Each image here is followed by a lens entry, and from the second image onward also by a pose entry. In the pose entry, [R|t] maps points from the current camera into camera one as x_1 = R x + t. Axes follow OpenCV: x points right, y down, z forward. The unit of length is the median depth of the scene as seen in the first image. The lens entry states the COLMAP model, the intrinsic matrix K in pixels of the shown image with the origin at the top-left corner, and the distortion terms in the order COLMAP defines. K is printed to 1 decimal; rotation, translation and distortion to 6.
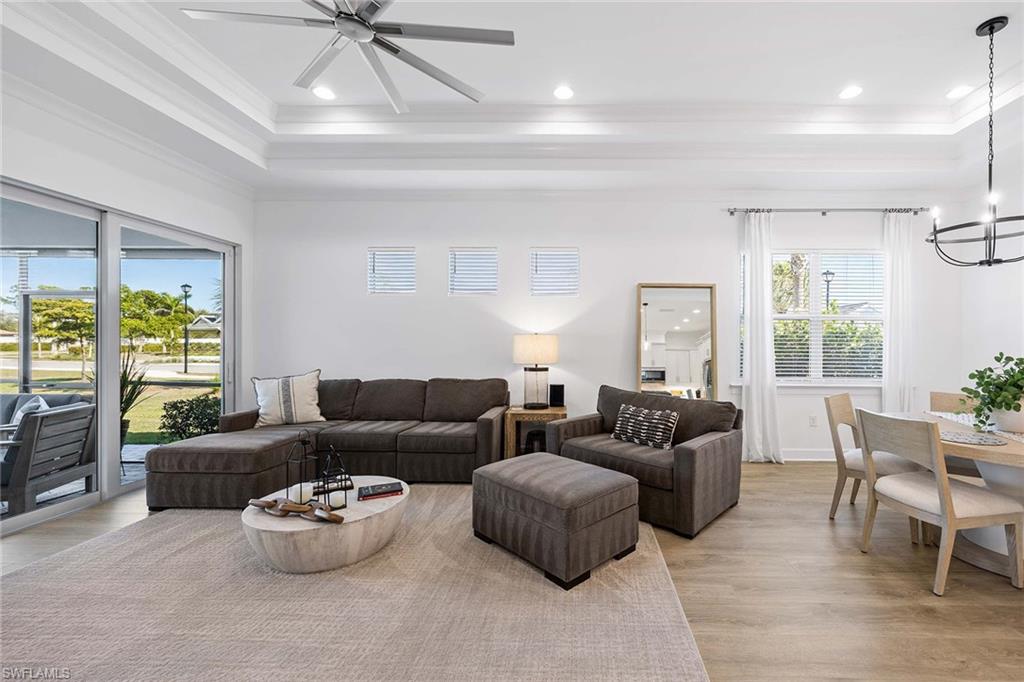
lens RADIAL K [[420.3, 0, 573.4], [0, 420.3, 344.5], [0, 0, 1]] dist [-0.003453, 0.000443]
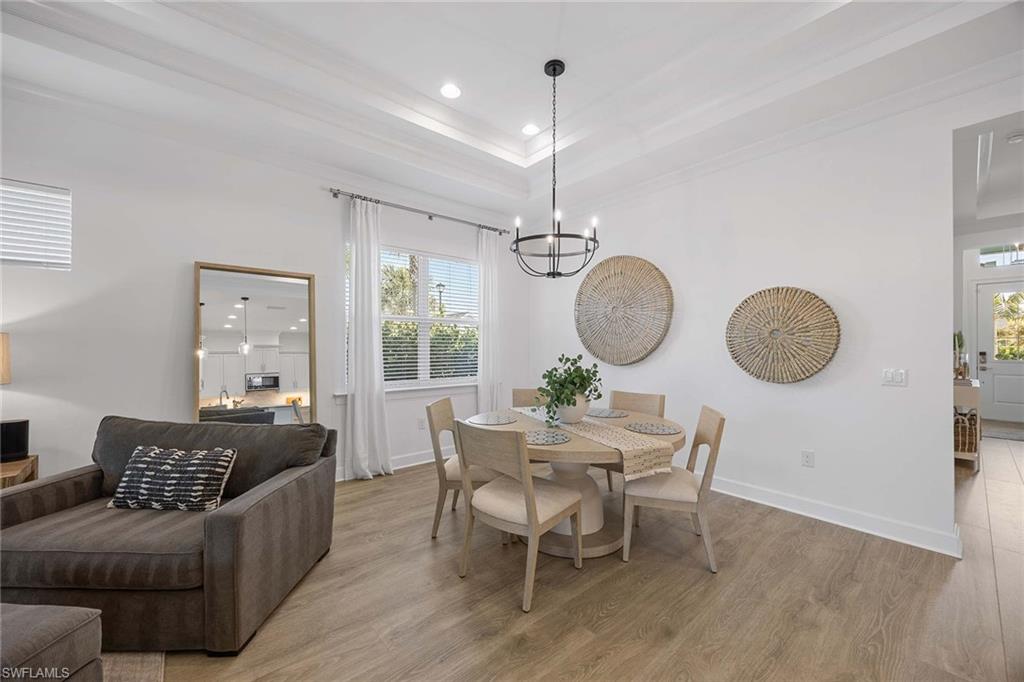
lens RADIAL K [[390.2, 0, 510.6], [0, 390.2, 343.9], [0, 0, 1]] dist [-0.002835, 0.000266]
pose [[0.752563, -0.002168, 0.658517, 0.144180], [0.004792, 0.999986, -0.002185, -0.004380], [-0.658503, 0.004800, 0.752563, 0.195166]]
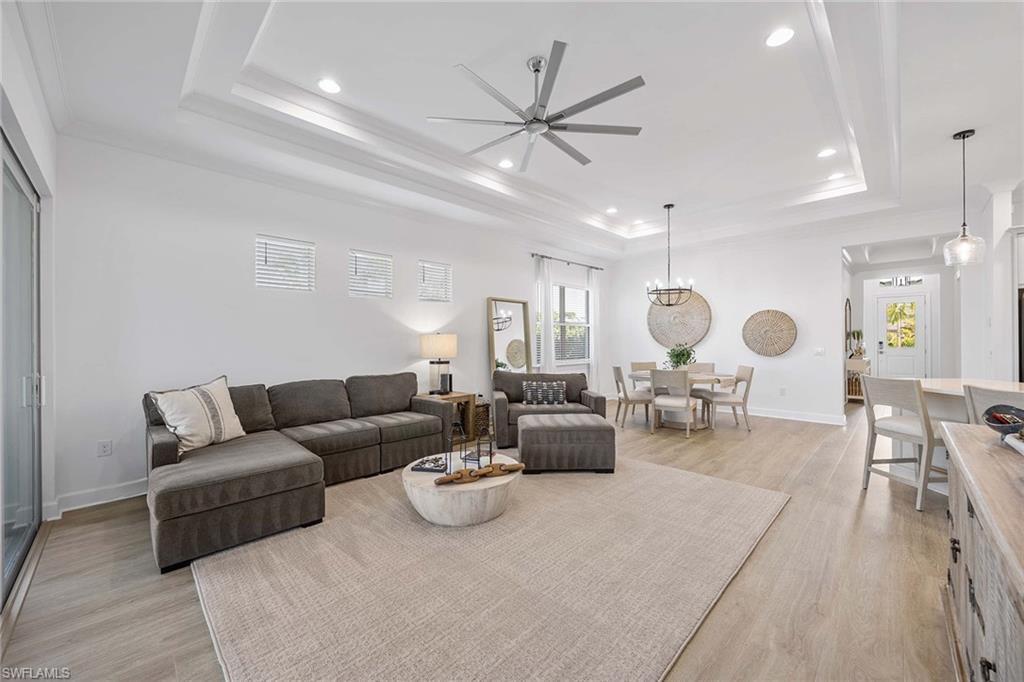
lens RADIAL K [[390.2, 0, 508.6], [0, 390.2, 341.5], [0, 0, 1]] dist [-0.002835, 0.000266]
pose [[0.699761, -0.012012, 0.714276, -0.858437], [0.010756, 0.999922, 0.006278, -0.007741], [-0.714296, 0.003290, 0.699836, 0.066602]]
